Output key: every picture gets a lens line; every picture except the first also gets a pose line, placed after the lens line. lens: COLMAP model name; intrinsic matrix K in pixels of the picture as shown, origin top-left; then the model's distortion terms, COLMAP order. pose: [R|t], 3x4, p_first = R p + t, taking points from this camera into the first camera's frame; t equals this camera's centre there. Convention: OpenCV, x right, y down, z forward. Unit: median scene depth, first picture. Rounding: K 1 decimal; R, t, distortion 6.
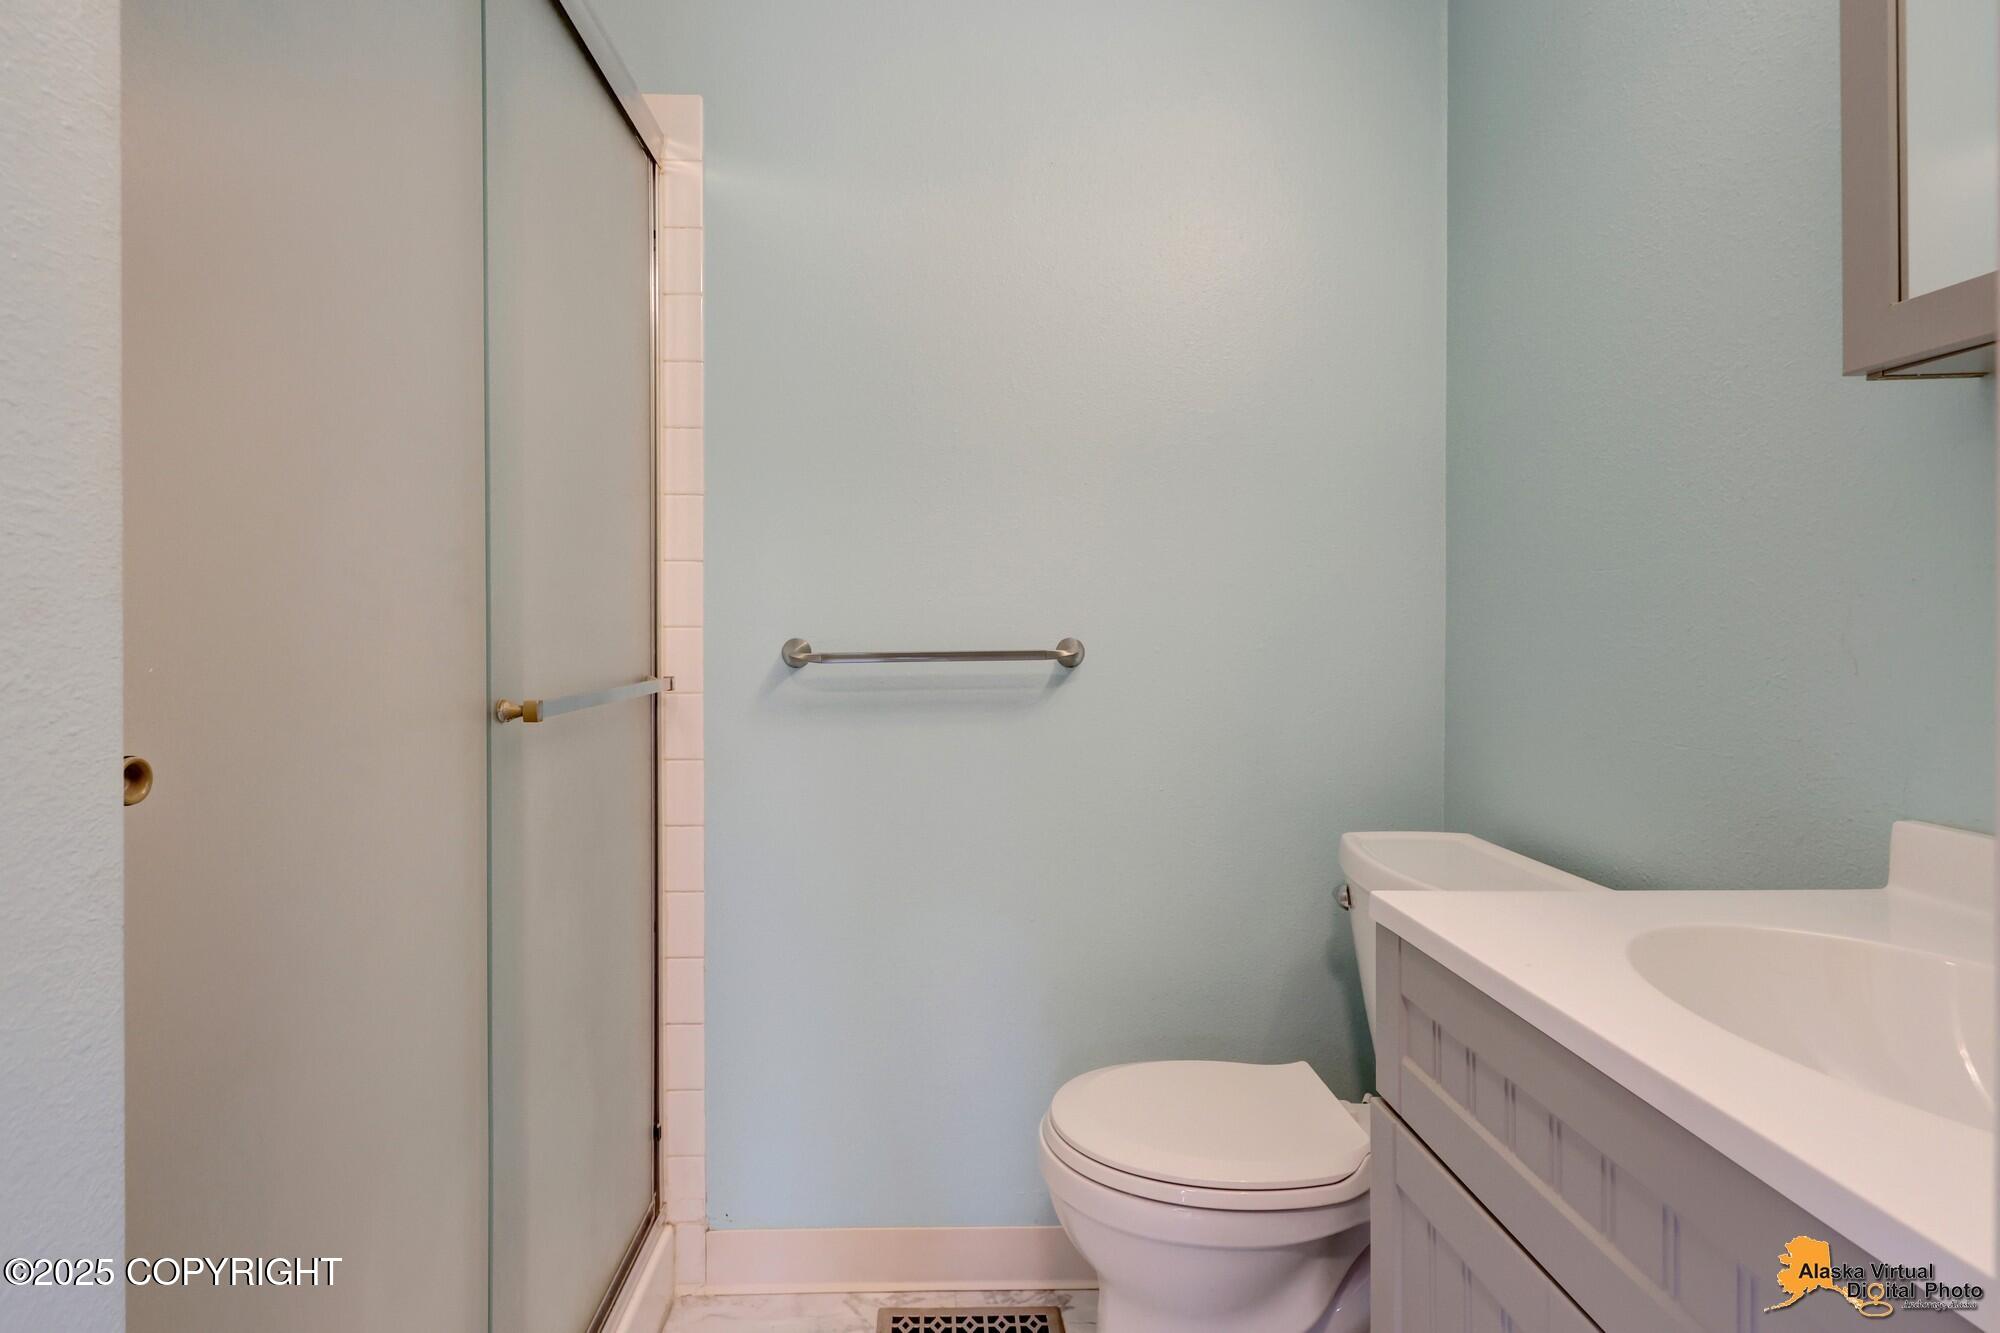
lens RADIAL K [[972.3, 0, 962.8], [0, 972.3, 644.9], [0, 0, 1]] dist [0.000863, -0.001230]
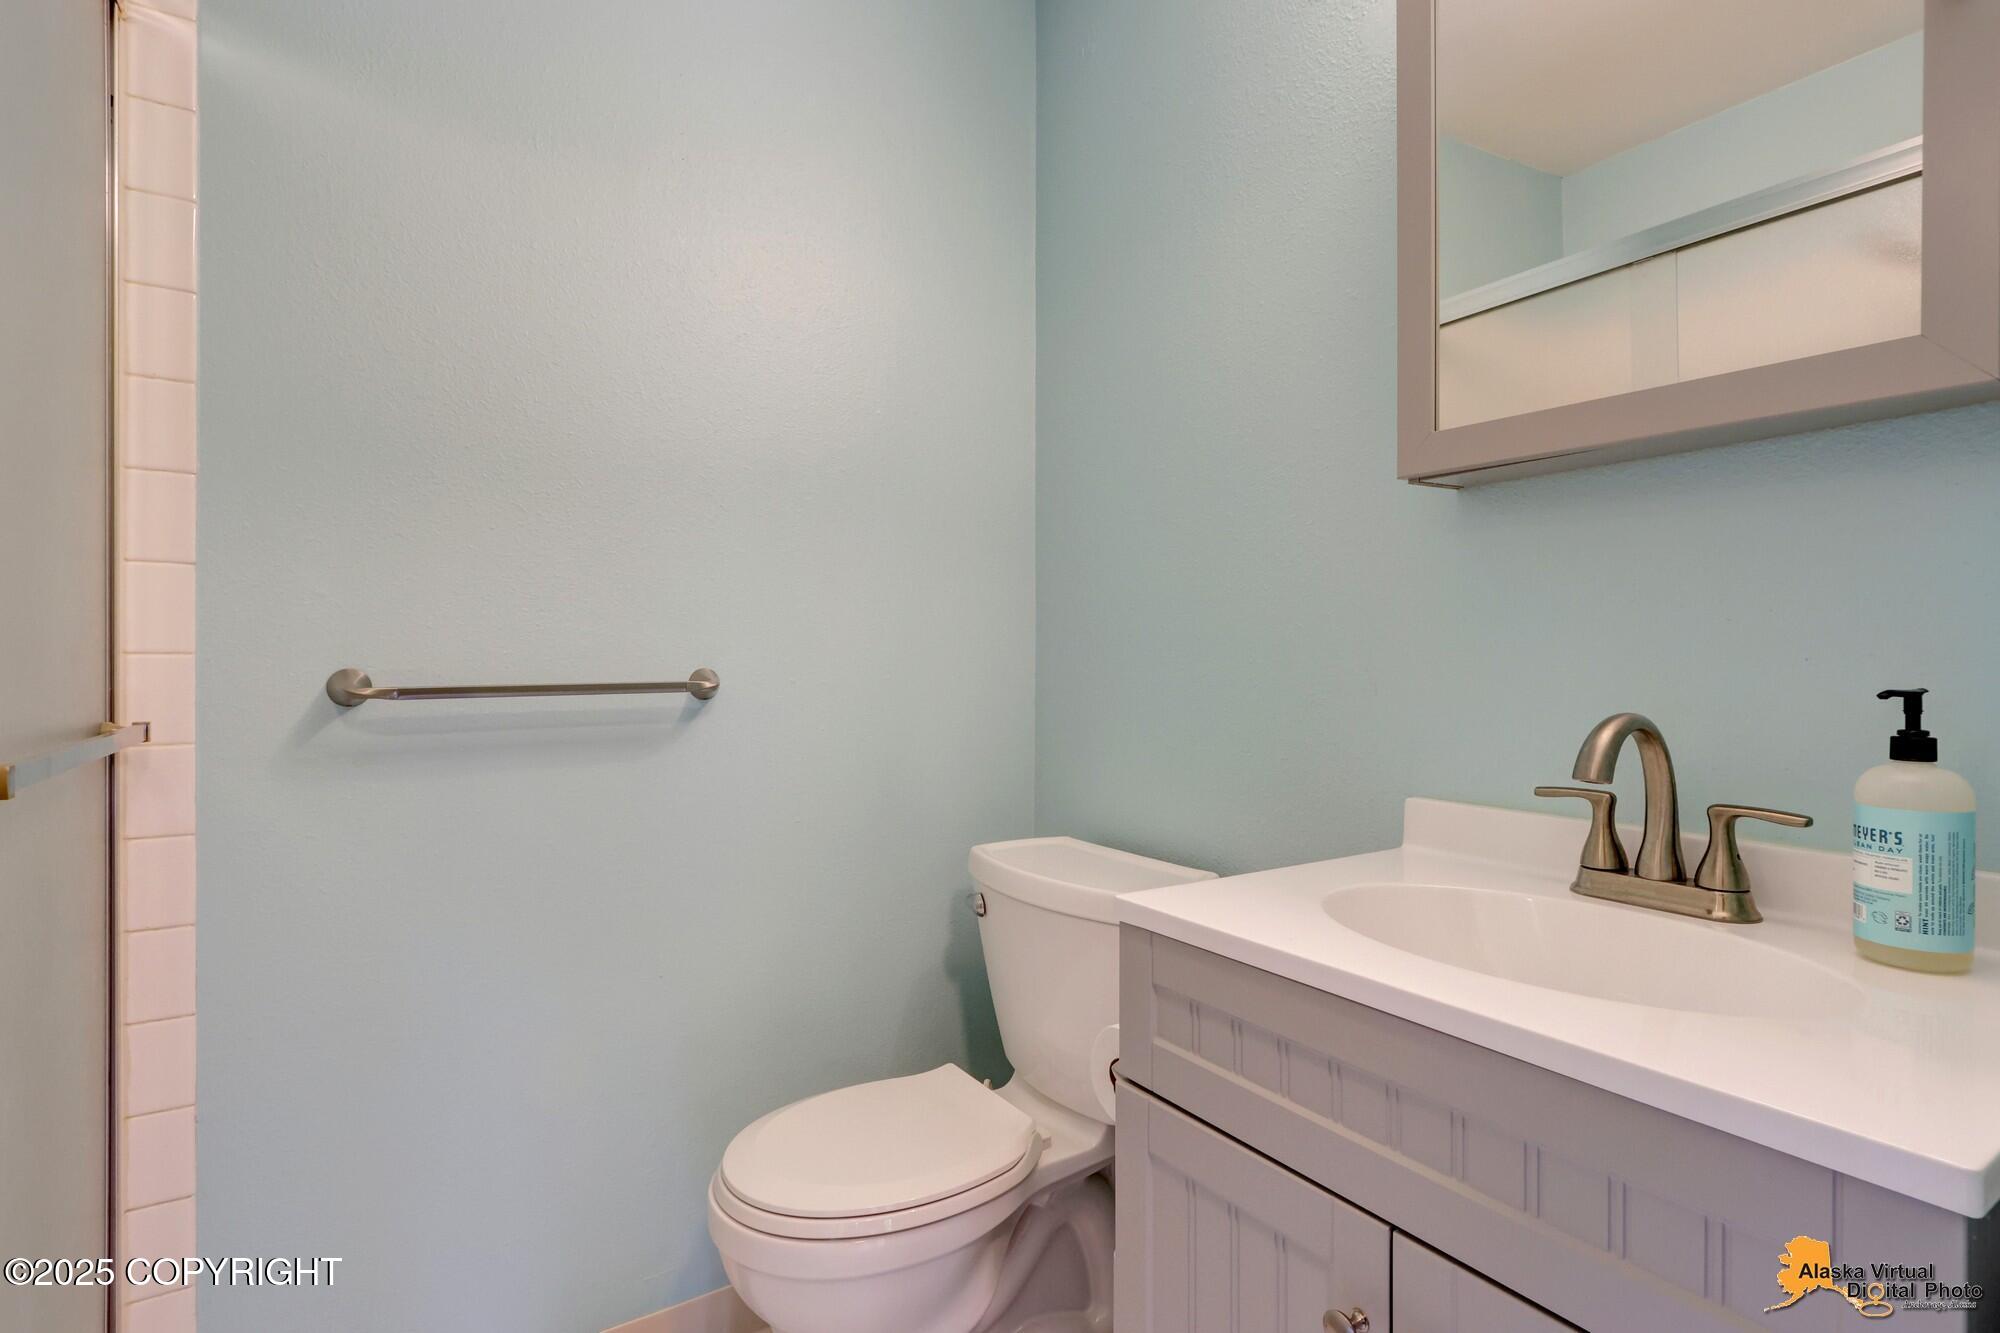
lens RADIAL K [[938.7, 0, 999.2], [0, 938.7, 669.5], [0, 0, 1]] dist [0.003945, -0.001651]
pose [[0.848111, -0.000165, 0.529819, -0.130312], [0.003743, 0.999977, -0.005680, -0.000079], [-0.529806, 0.006801, 0.848092, 0.076828]]
